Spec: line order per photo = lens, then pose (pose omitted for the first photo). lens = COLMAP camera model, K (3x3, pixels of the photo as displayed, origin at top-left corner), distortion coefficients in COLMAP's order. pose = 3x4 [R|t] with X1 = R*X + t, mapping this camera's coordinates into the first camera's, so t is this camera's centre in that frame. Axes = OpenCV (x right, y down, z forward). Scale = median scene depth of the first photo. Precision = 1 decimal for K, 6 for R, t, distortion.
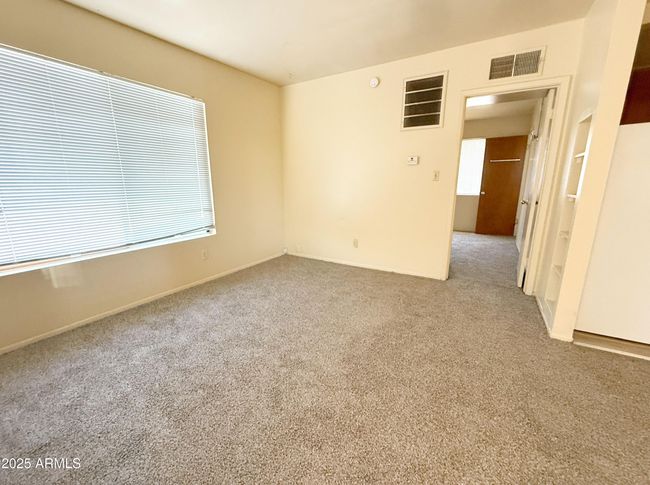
lens RADIAL K [[271.6, 0, 319.1], [0, 271.6, 242.6], [0, 0, 1]] dist [-0.001426, -0.000200]
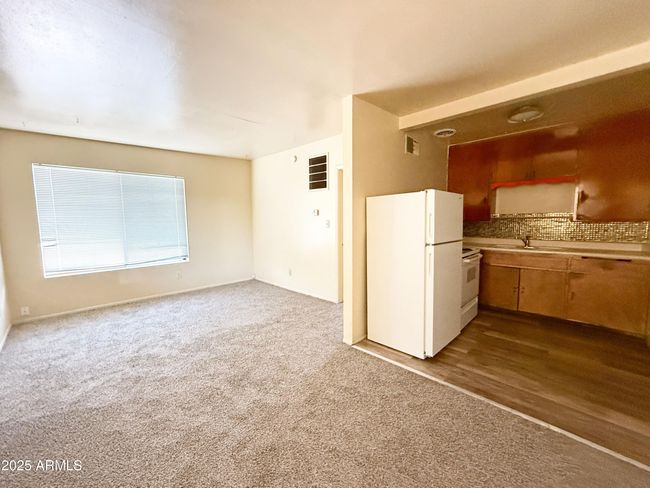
lens RADIAL K [[266.0, 0, 325.0], [0, 266.0, 244.0], [0, 0, 1]] dist [-0.000181, -0.000036]
pose [[0.973855, 0.019378, -0.226341, 0.744691], [-0.046230, 0.992411, -0.113946, 0.007128], [0.222415, 0.121431, 0.967360, -0.286710]]
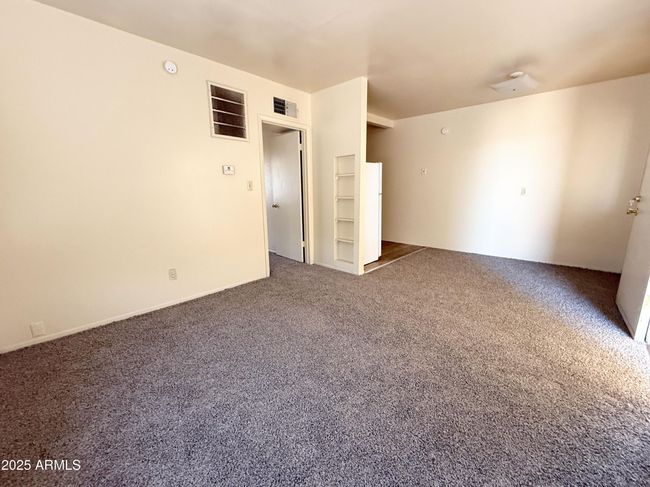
lens RADIAL K [[266.6, 0, 323.4], [0, 266.6, 243.6], [0, 0, 1]] dist [-0.000349, -0.000241]
pose [[0.207774, -0.195011, 0.958541, -0.591655], [0.227996, 0.962590, 0.146415, -0.116511], [-0.951235, 0.188123, 0.244463, 0.522148]]
